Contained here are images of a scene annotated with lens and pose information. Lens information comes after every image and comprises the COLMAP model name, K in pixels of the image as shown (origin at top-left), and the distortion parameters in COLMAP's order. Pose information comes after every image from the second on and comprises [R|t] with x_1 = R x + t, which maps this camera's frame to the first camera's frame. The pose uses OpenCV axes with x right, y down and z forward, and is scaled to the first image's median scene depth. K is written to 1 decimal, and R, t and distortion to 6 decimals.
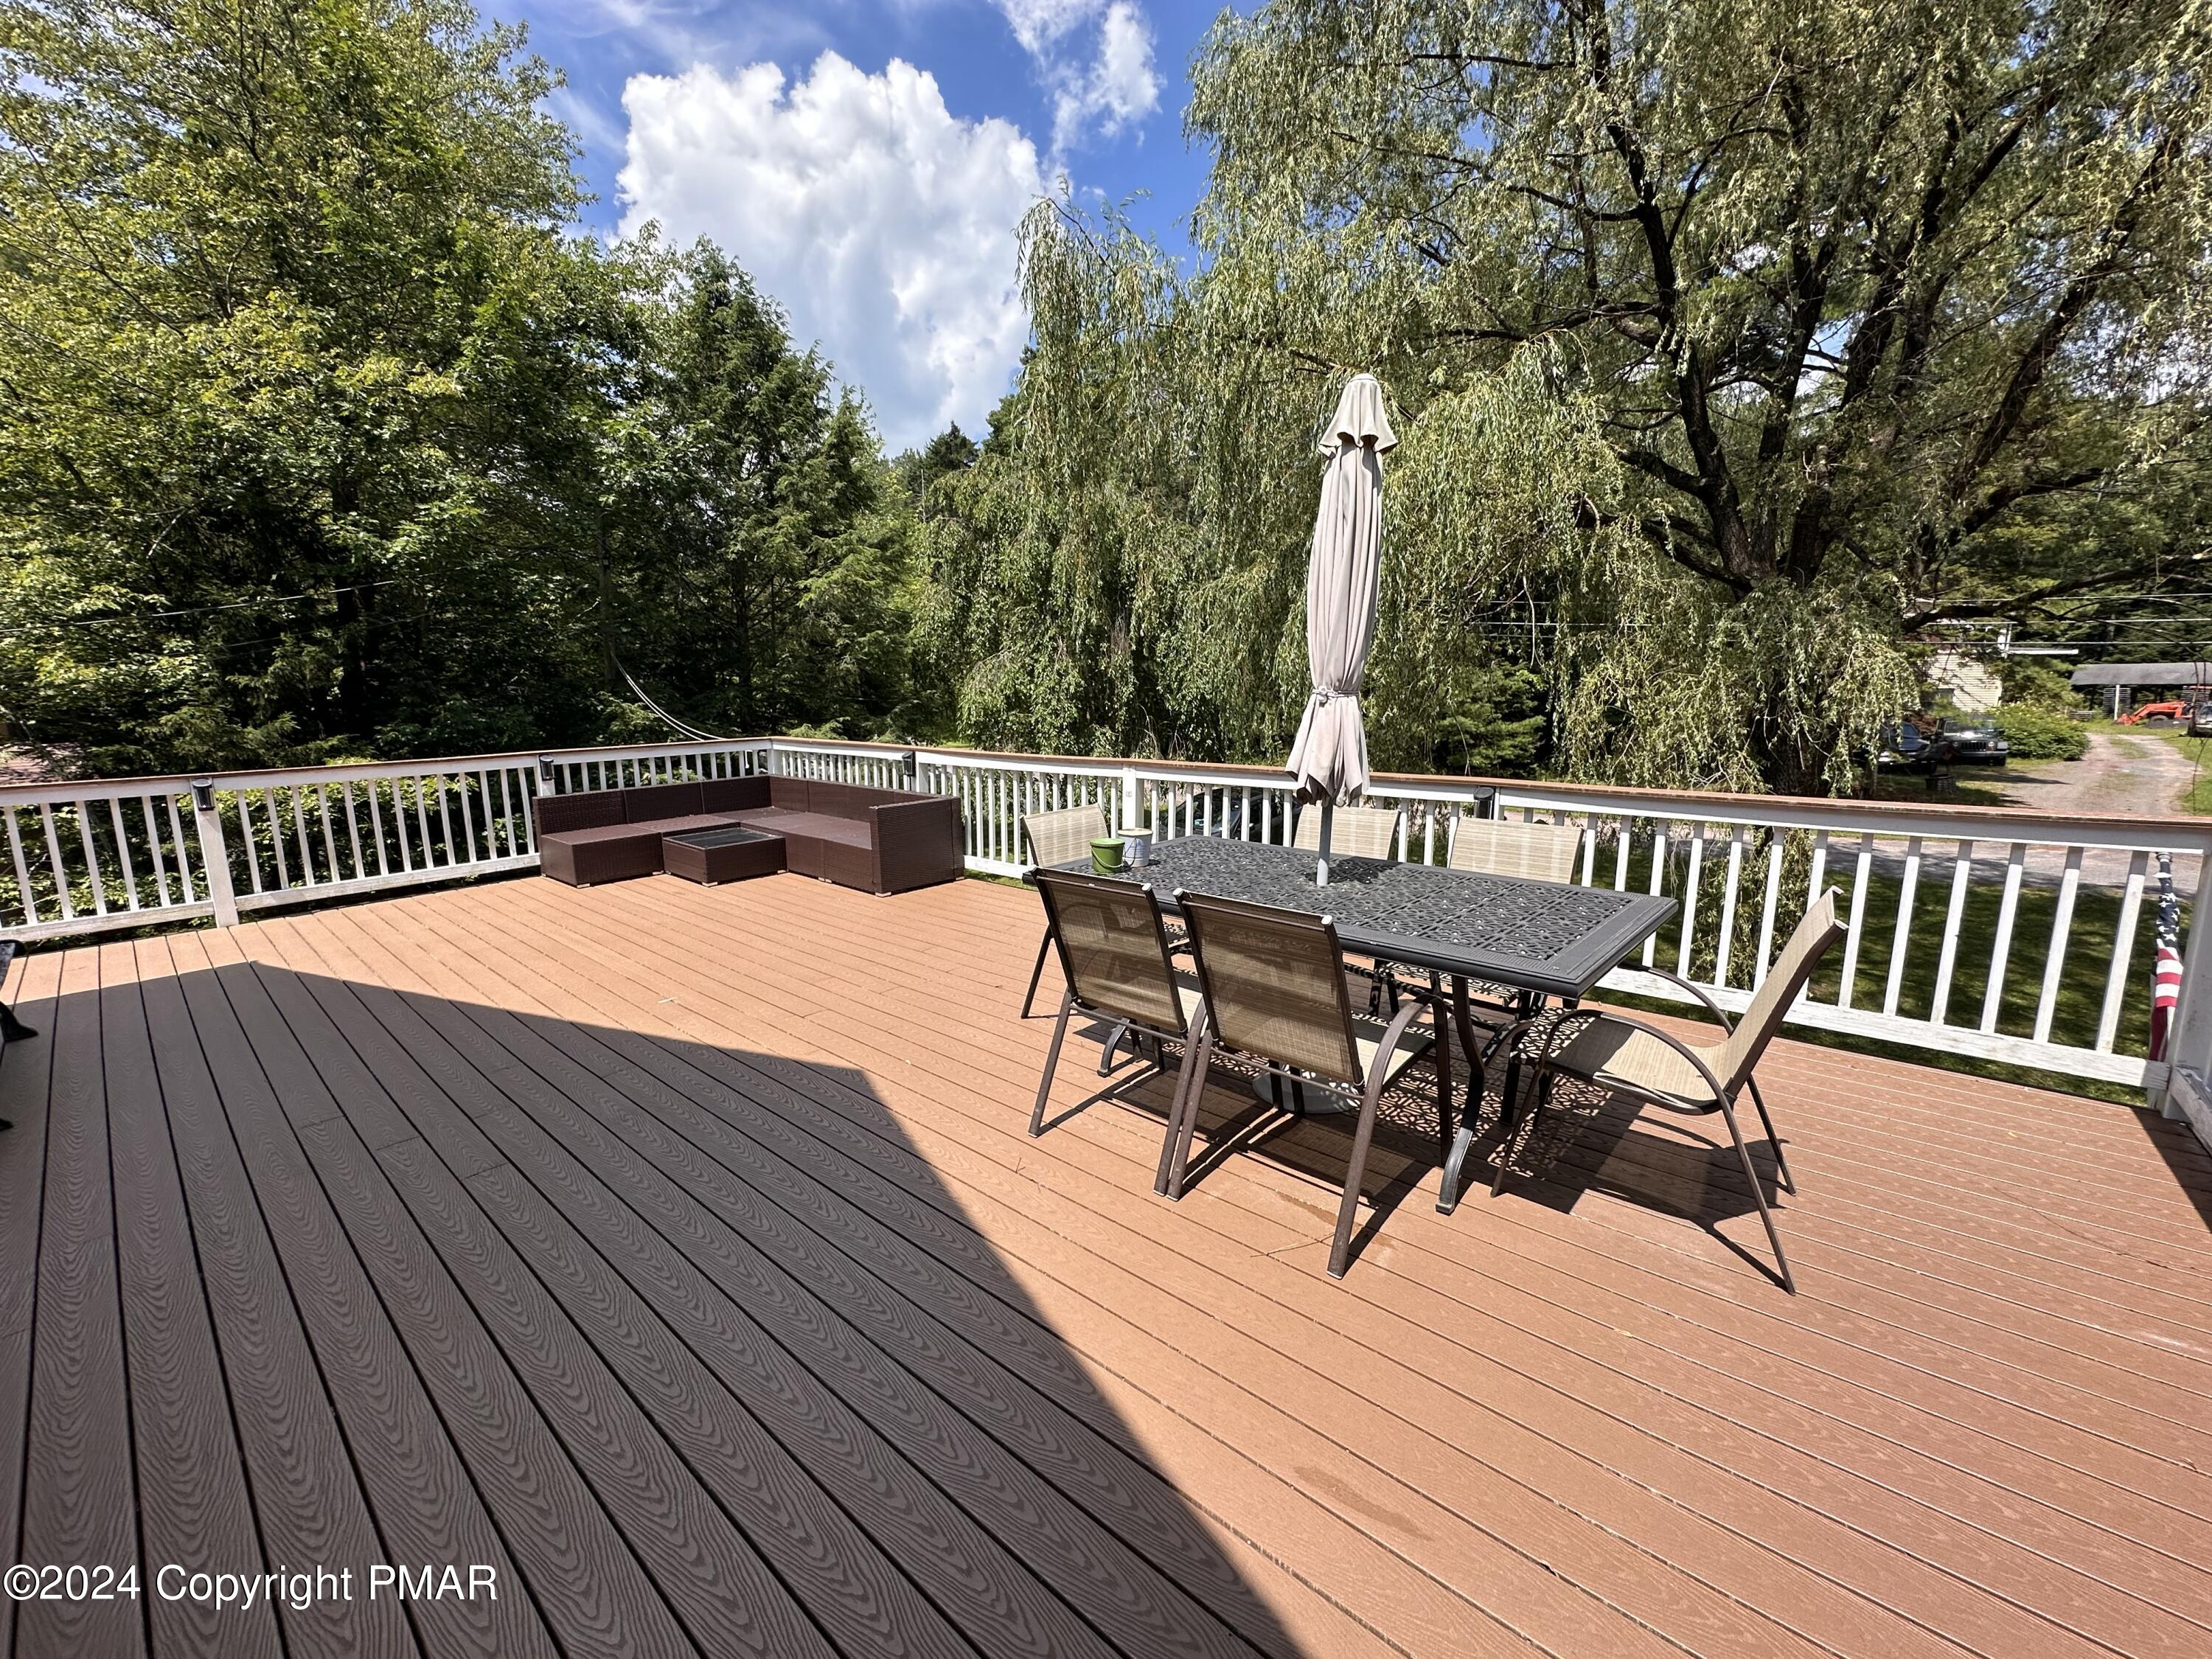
lens RADIAL K [[882.2, 0, 1105.3], [0, 882.2, 841.8], [0, 0, 1]] dist [-0.000002, -0.000418]
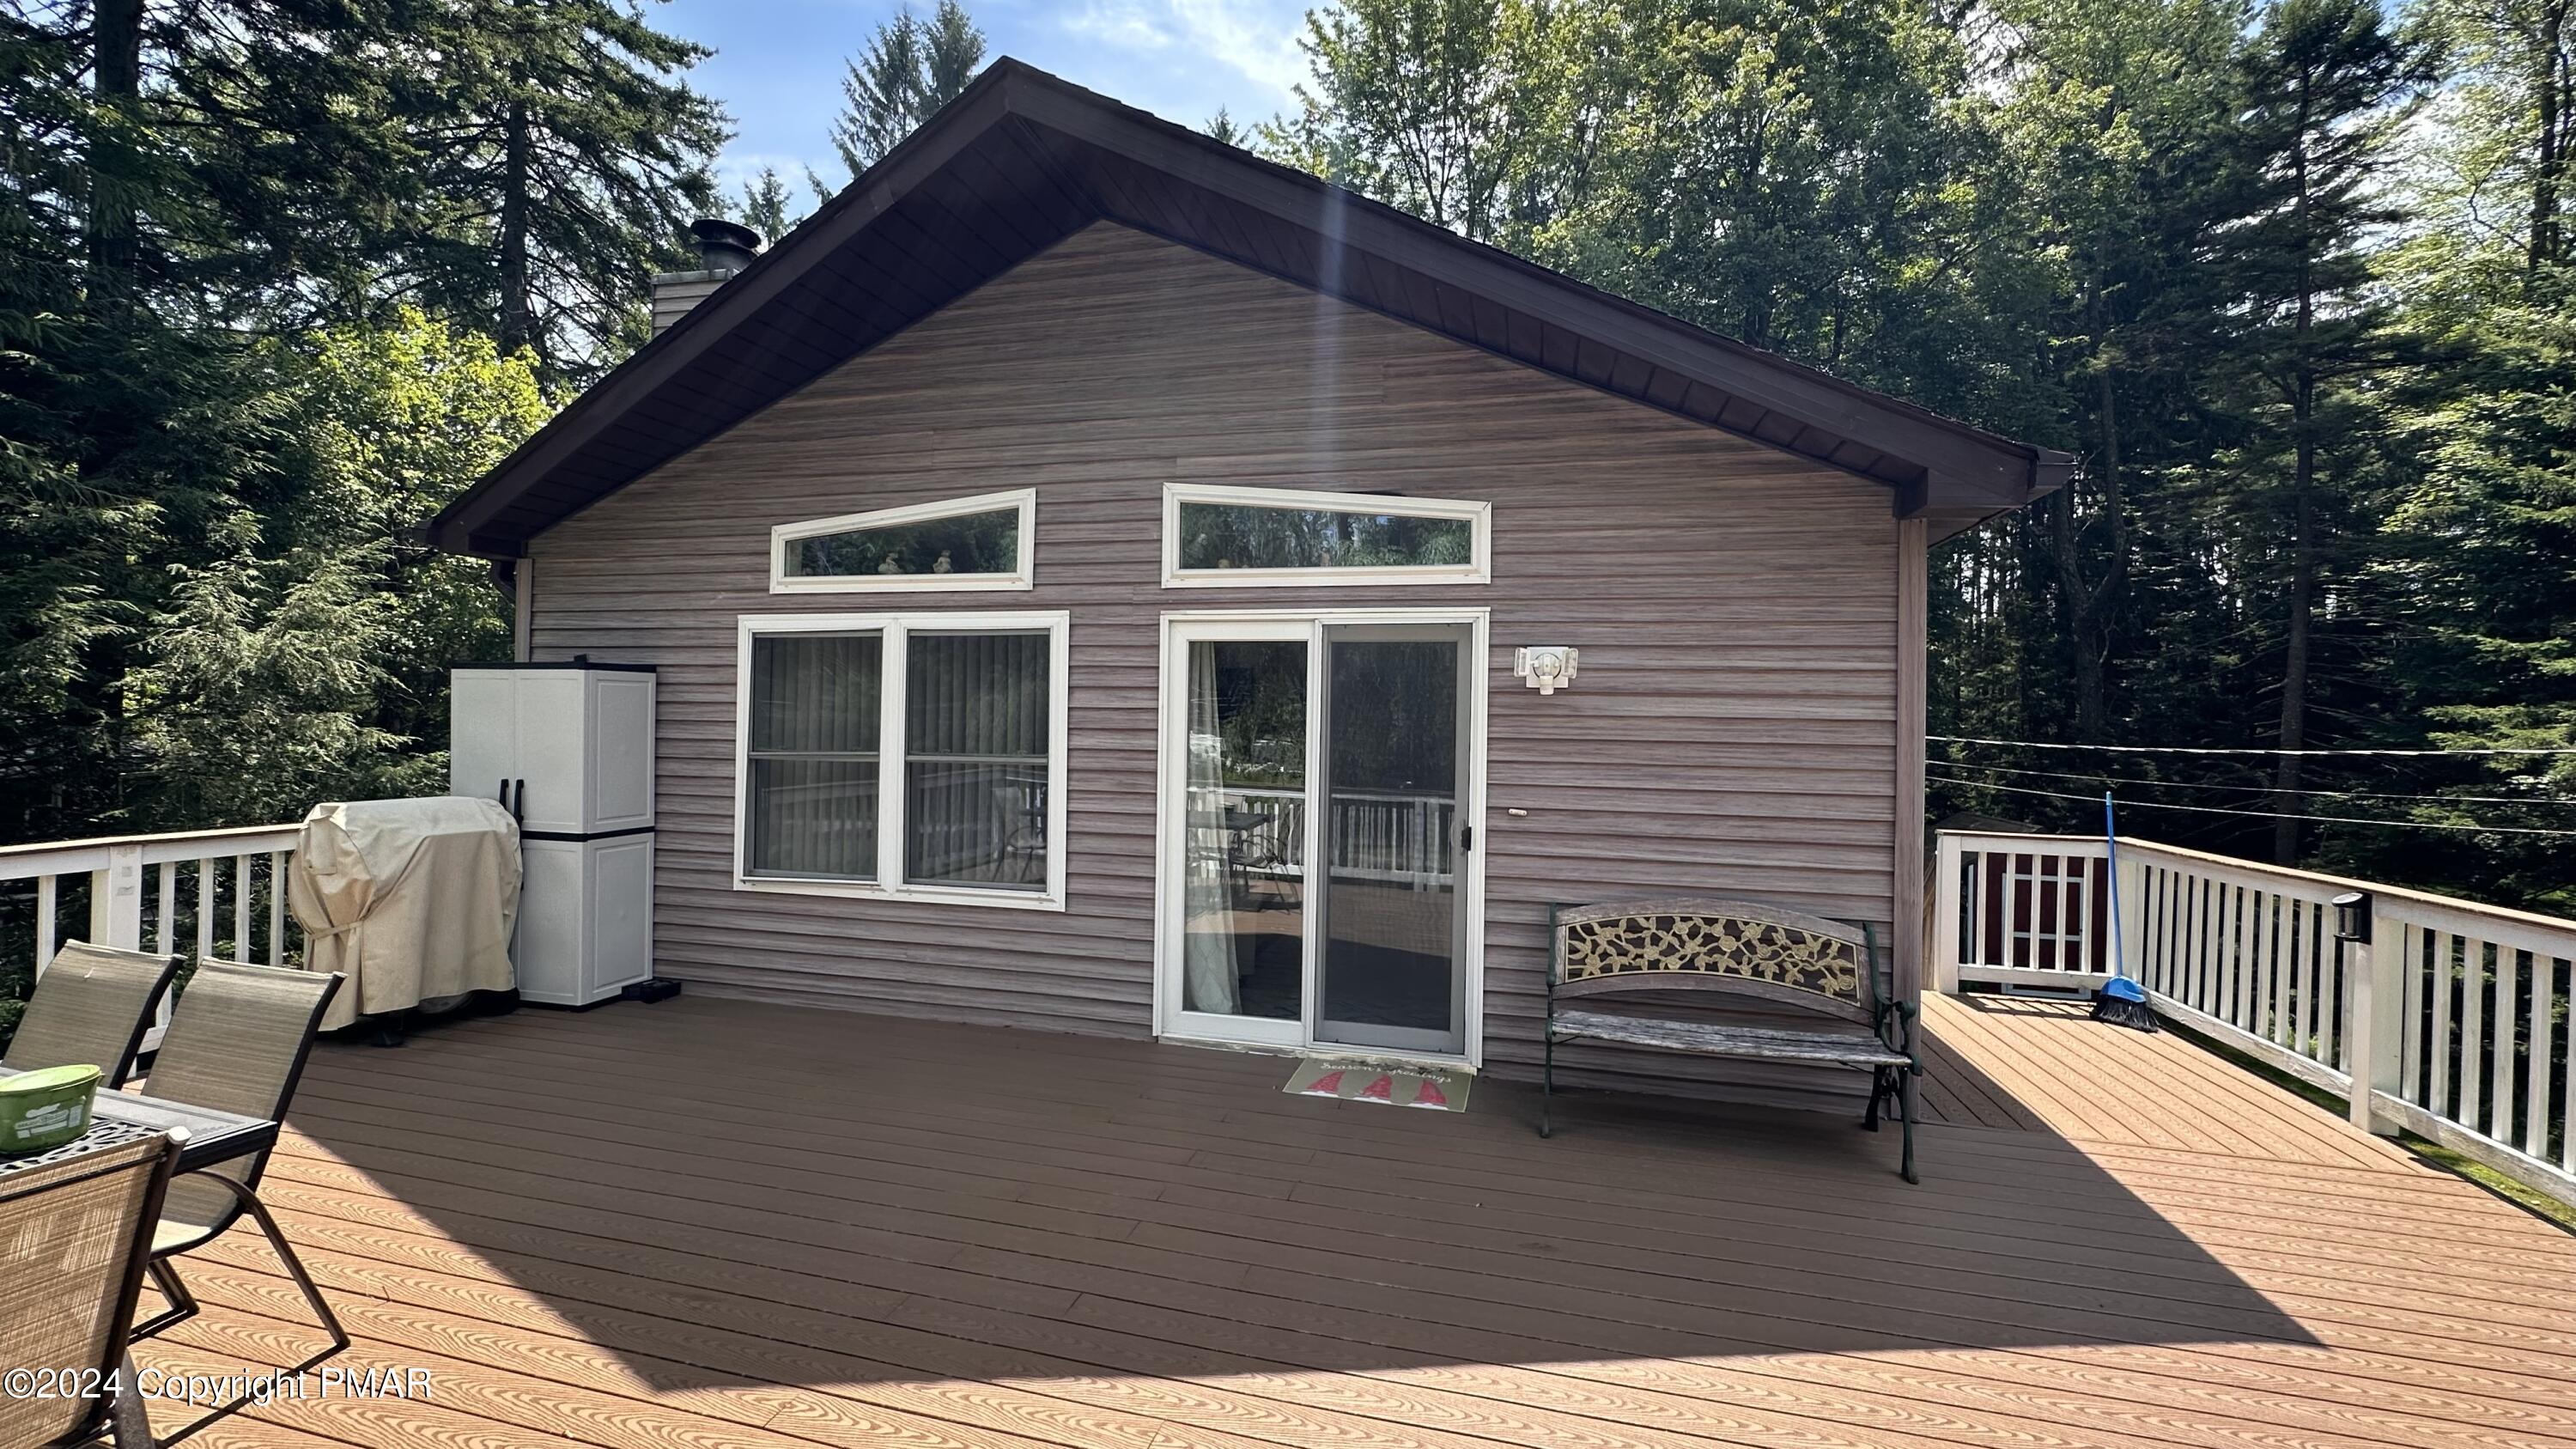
lens RADIAL K [[1032.4, 0, 1291.8], [0, 1032.4, 723.1], [0, 0, 1]] dist [-0.001190, 0.000140]
pose [[-0.895937, -0.002870, -0.444171, -0.104300], [-0.085557, 0.982368, 0.166229, -0.100249], [0.435863, 0.186933, -0.880386, 0.512990]]
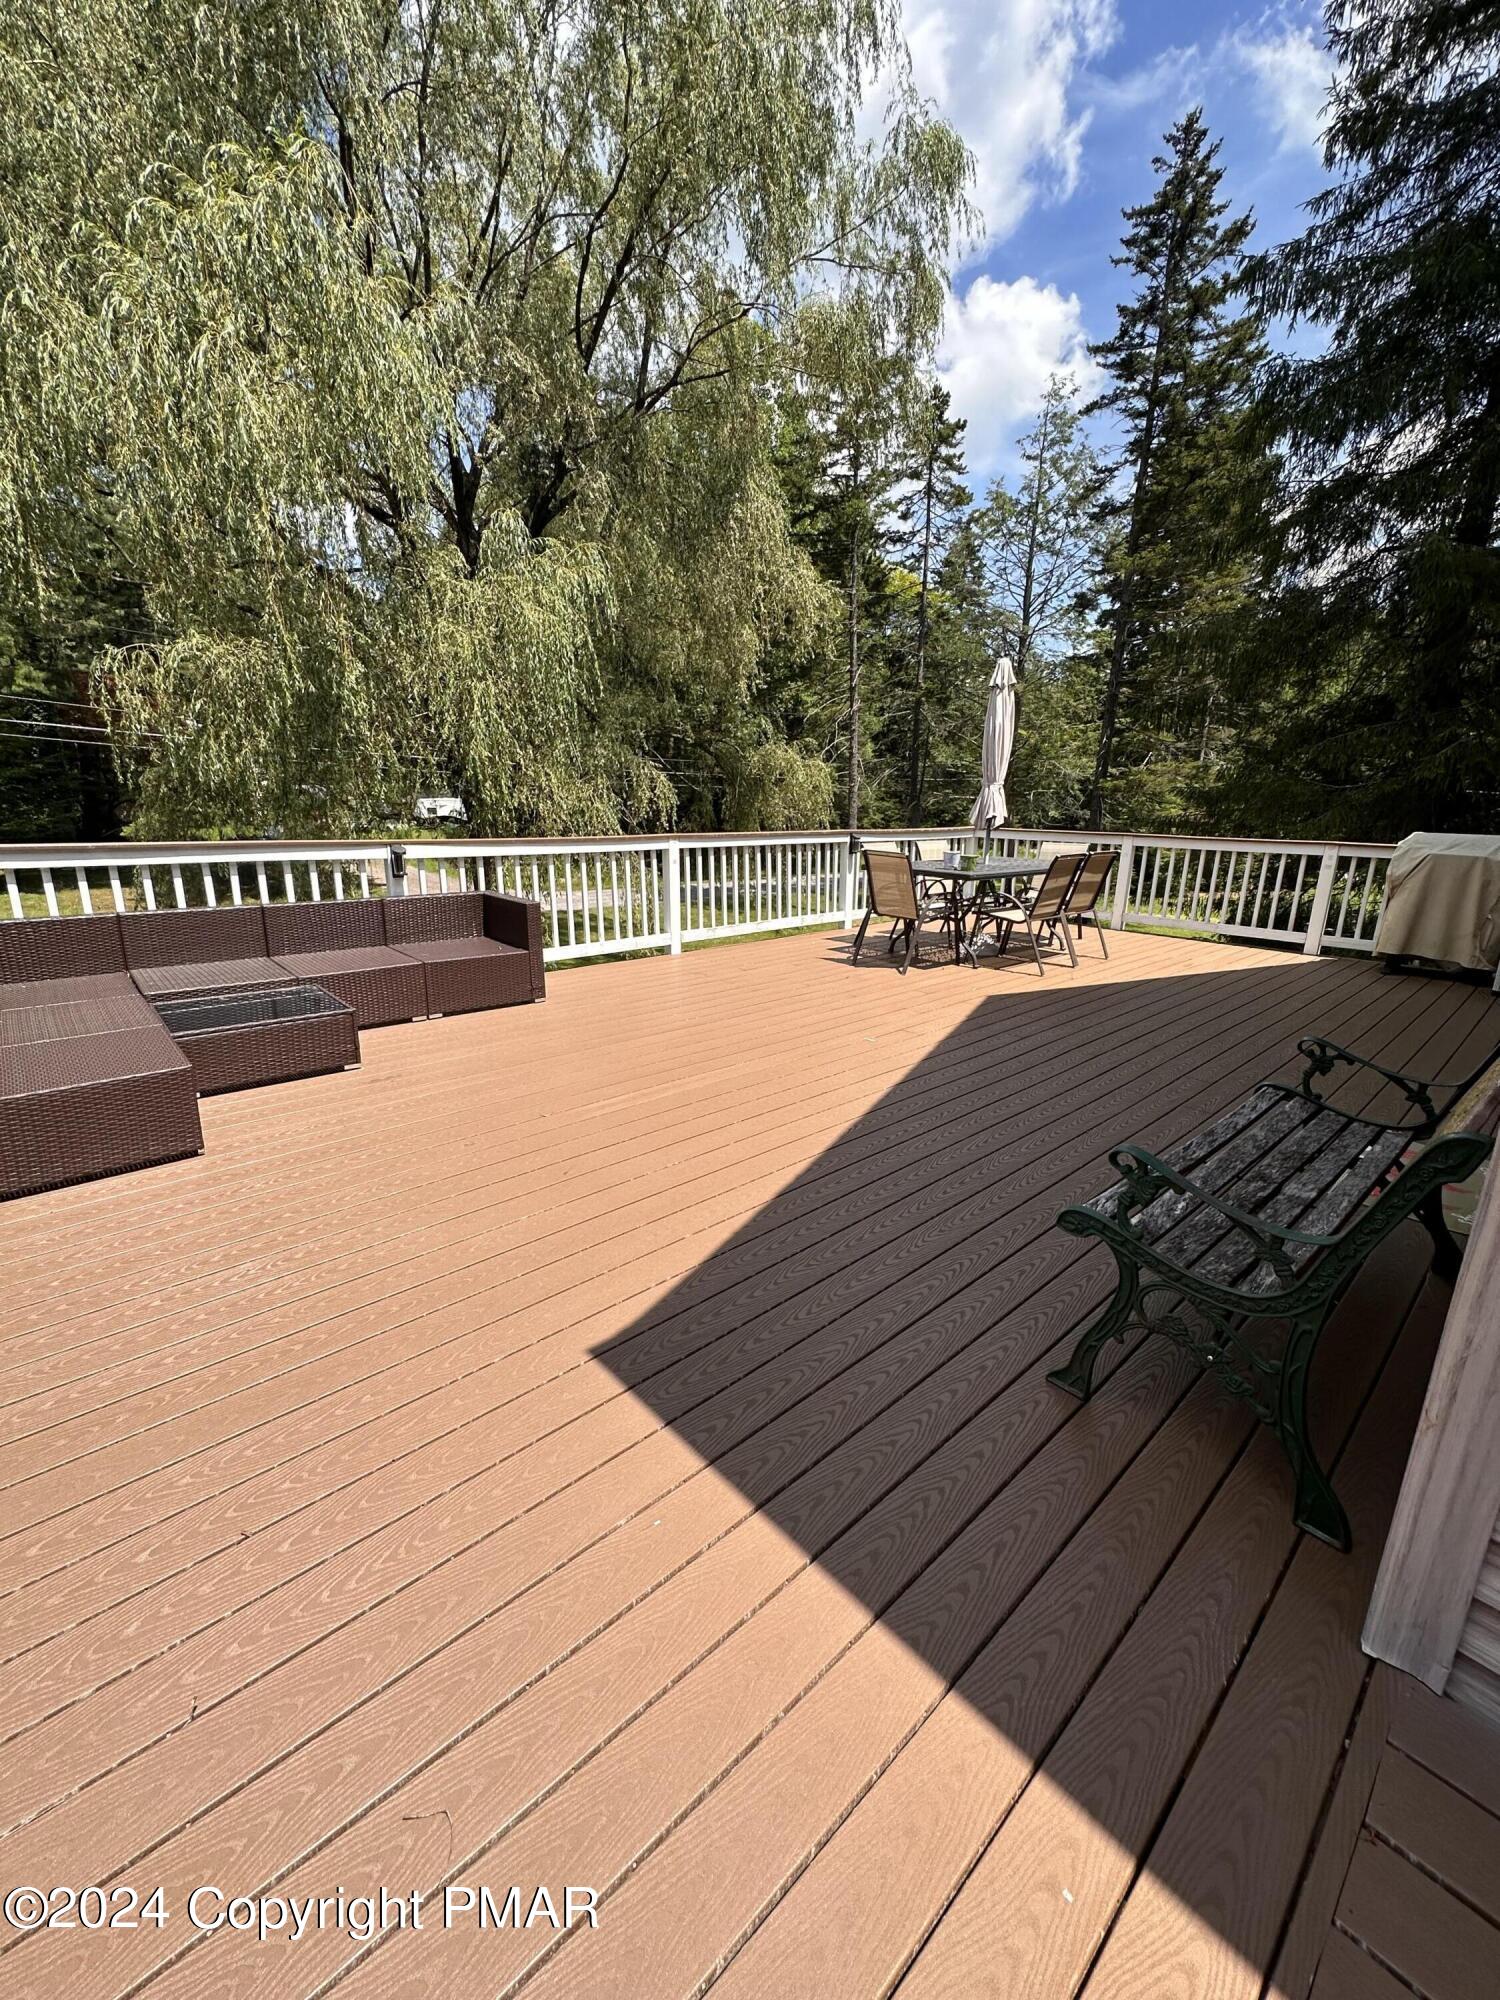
lens RADIAL K [[801.1, 0, 748.5], [0, 801.1, 1005.3], [0, 0, 1]] dist [-0.002565, 0.000522]
pose [[0.113541, -0.233496, 0.965706, -0.563697], [0.158437, 0.963808, 0.214409, -0.042101], [-0.980819, 0.128659, 0.146426, 0.371359]]
